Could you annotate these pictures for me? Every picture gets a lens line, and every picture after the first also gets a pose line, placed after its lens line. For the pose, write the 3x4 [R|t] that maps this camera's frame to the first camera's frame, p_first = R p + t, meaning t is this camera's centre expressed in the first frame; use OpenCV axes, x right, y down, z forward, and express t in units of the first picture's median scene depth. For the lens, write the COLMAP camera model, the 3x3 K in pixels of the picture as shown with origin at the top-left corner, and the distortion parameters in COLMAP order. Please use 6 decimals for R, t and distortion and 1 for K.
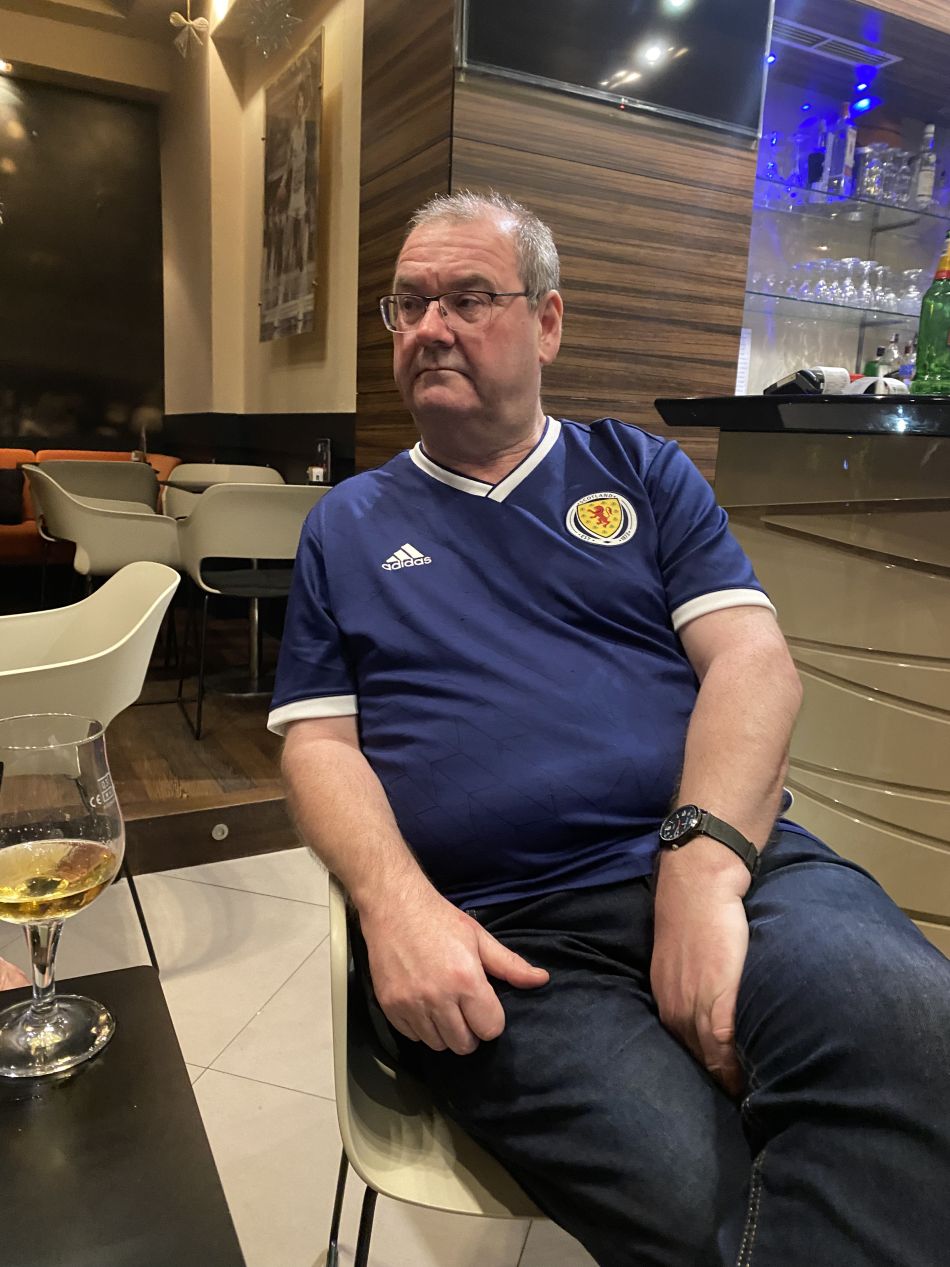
lens RADIAL K [[967.6, 0, 460.8], [0, 967.6, 630.3], [0, 0, 1]] dist [0.008114, 0.000162]
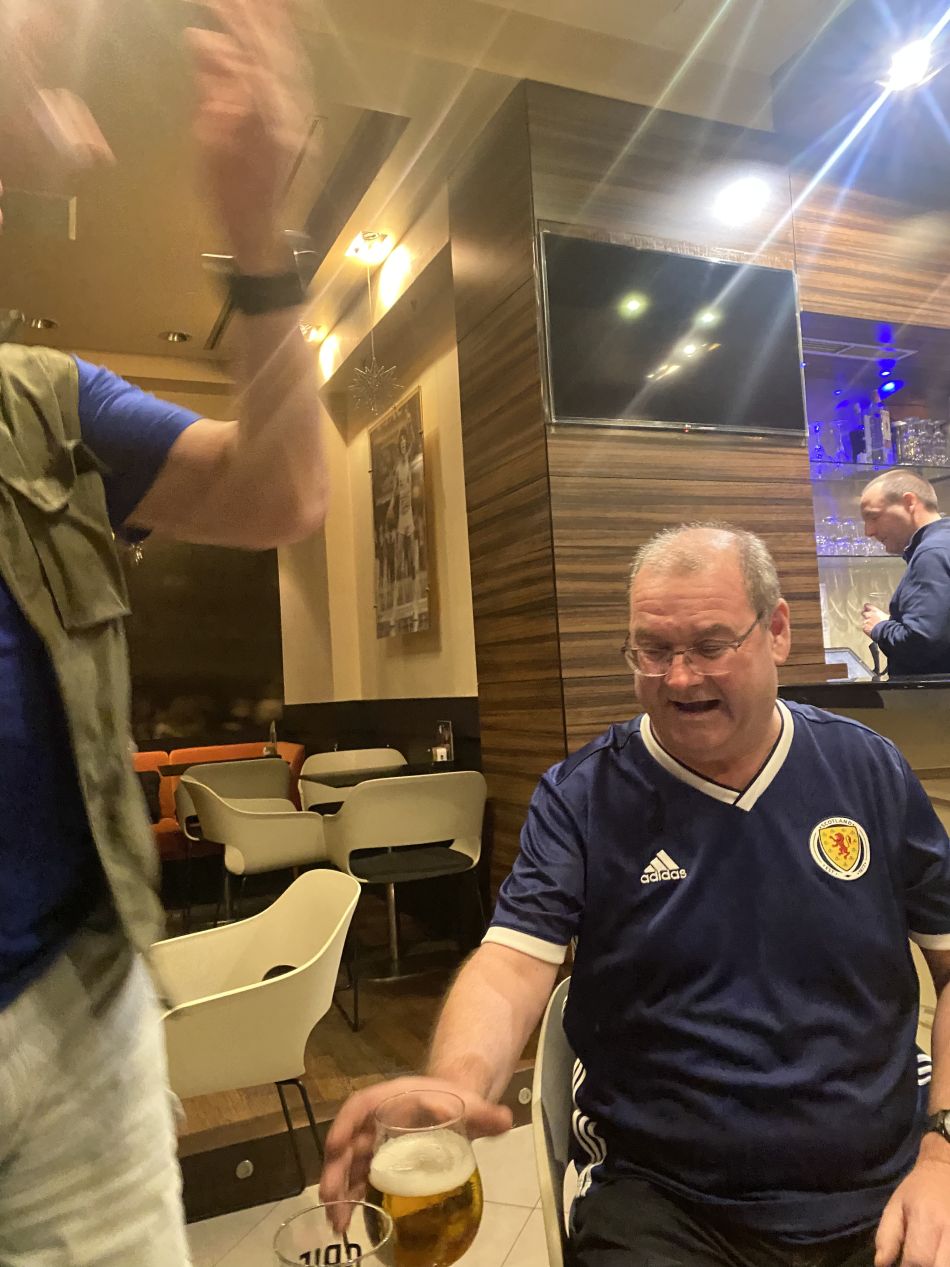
lens RADIAL K [[976.7, 0, 479.3], [0, 976.7, 621.5], [0, 0, 1]] dist [0.072652, -0.116932]
pose [[0.993056, -0.109567, -0.042827, -0.045643], [0.096404, 0.966590, -0.237510, -0.043695], [0.067420, 0.231732, 0.970441, -0.095569]]
